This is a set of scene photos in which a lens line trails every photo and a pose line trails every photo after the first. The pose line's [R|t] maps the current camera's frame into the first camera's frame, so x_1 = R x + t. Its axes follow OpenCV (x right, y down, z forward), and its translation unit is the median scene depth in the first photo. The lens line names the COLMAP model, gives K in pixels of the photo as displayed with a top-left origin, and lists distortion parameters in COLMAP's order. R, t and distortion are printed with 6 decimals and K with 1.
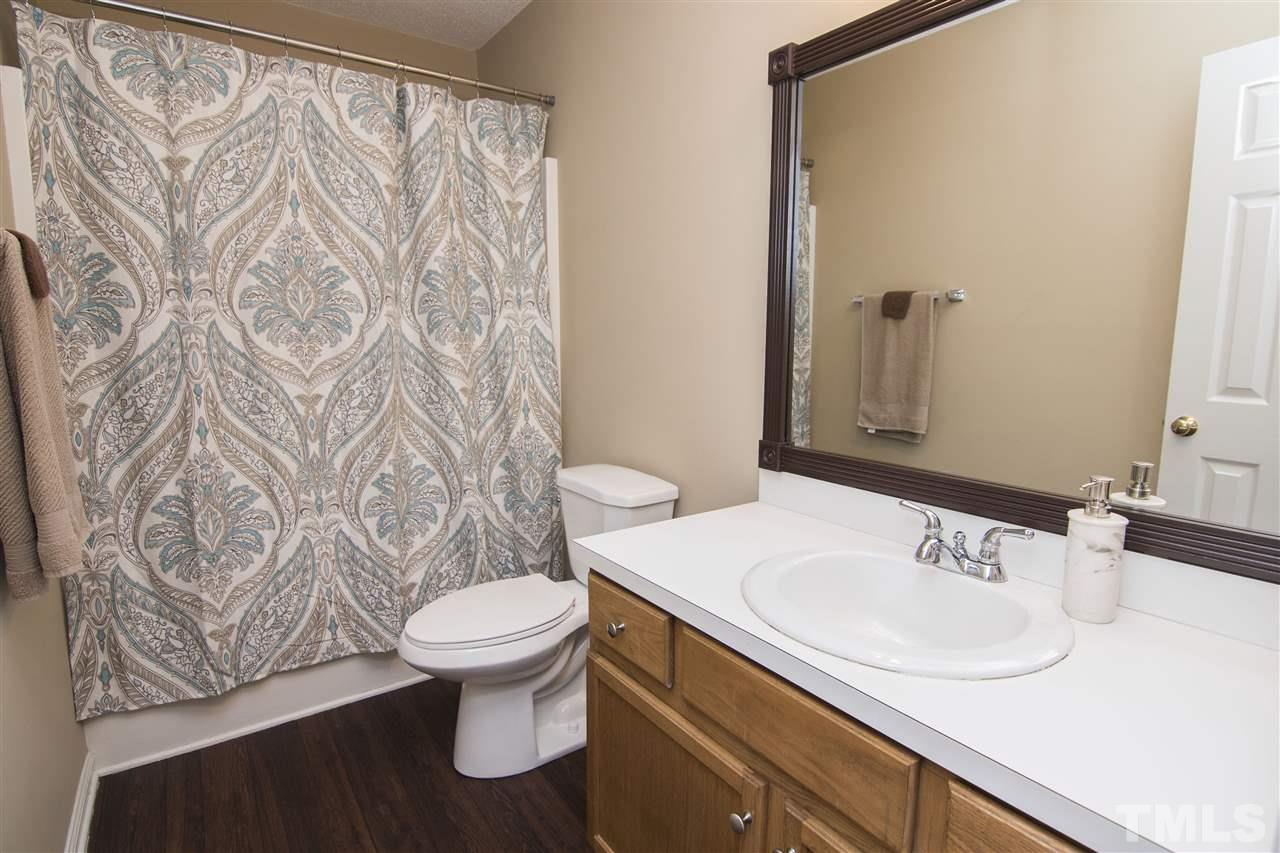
lens RADIAL K [[619.4, 0, 636.9], [0, 619.4, 425.2], [0, 0, 1]] dist [-0.021428, -0.003056]
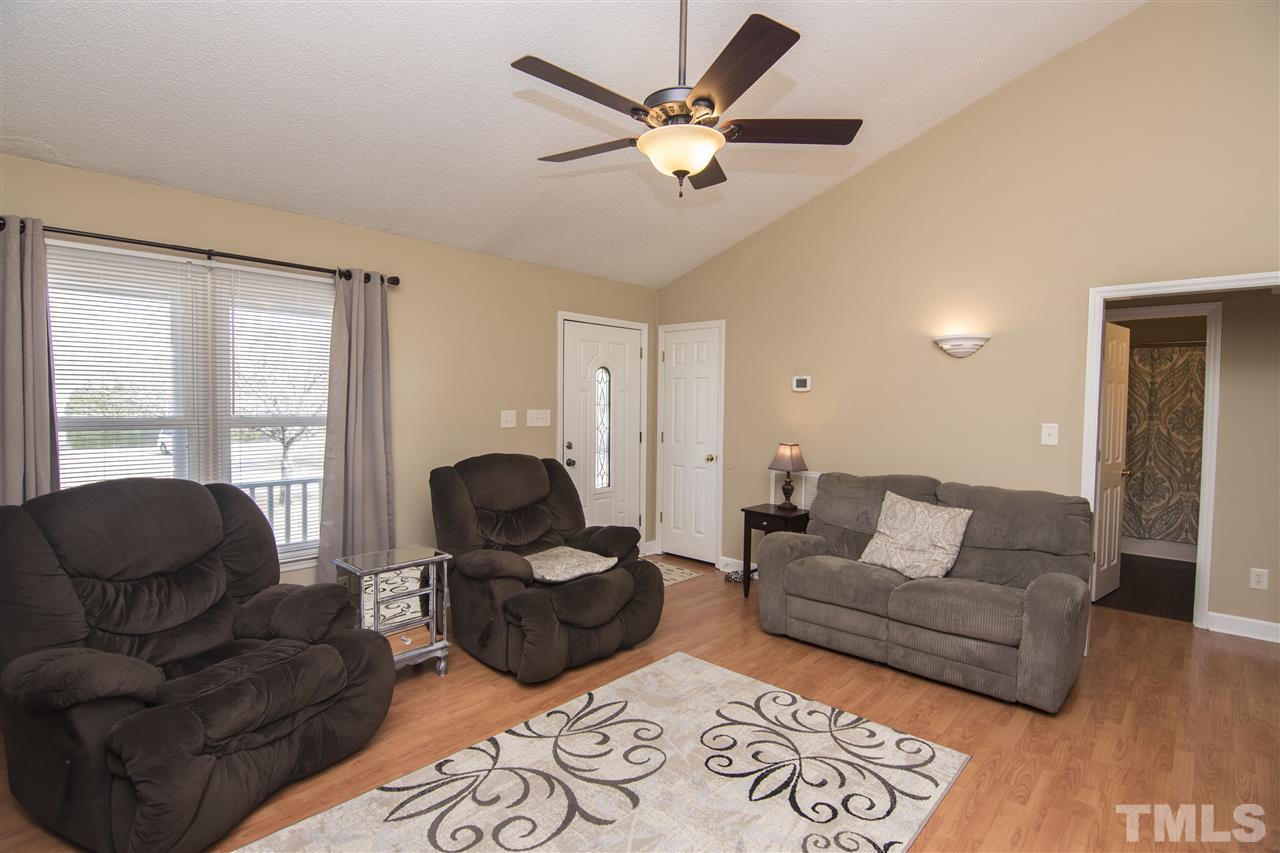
lens RADIAL K [[619.4, 0, 637.2], [0, 619.4, 425.8], [0, 0, 1]] dist [-0.021428, -0.003056]
pose [[0.173886, 0.037602, -0.984048, 2.118694], [-0.148517, 0.988843, 0.011541, 0.210301], [0.973502, 0.144141, 0.177530, -2.408322]]
